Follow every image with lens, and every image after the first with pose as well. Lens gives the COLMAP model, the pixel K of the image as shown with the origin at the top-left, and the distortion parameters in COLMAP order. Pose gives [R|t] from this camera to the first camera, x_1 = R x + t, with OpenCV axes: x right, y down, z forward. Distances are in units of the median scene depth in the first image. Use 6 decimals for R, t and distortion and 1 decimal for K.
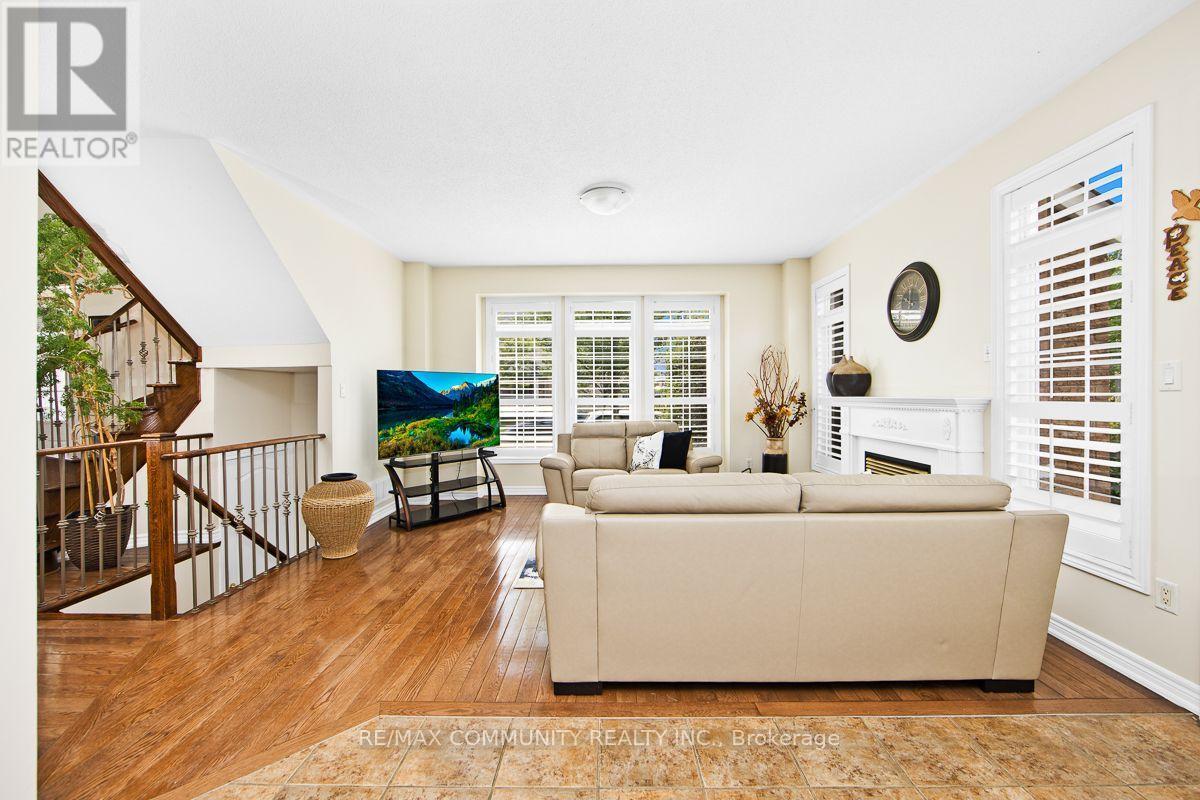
lens RADIAL K [[471.4, 0, 602.8], [0, 471.4, 393.0], [0, 0, 1]] dist [0.000600, 0.000112]
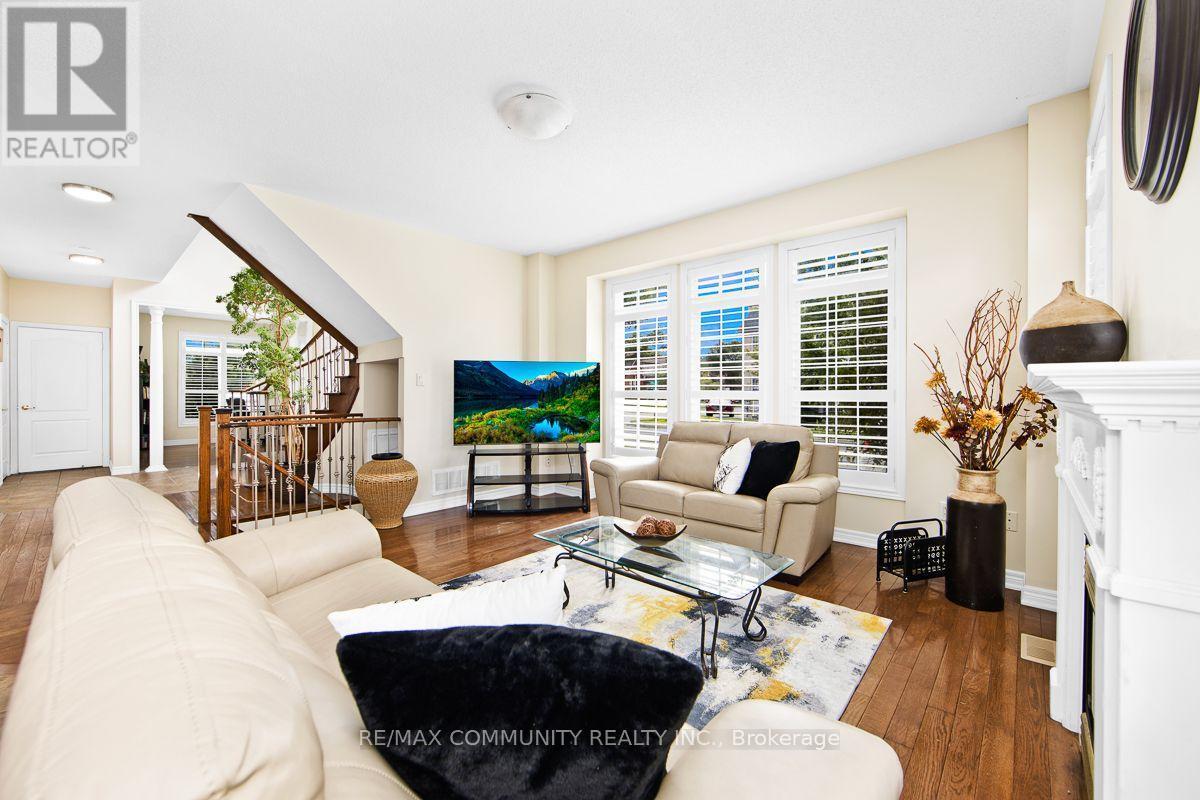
lens RADIAL K [[471.4, 0, 602.8], [0, 471.4, 393.0], [0, 0, 1]] dist [0.000600, 0.000112]
pose [[0.757867, 0.011621, -0.652305, 0.399384], [-0.006213, 0.999925, 0.010595, 0.009049], [0.652379, -0.003977, 0.757882, 0.353701]]
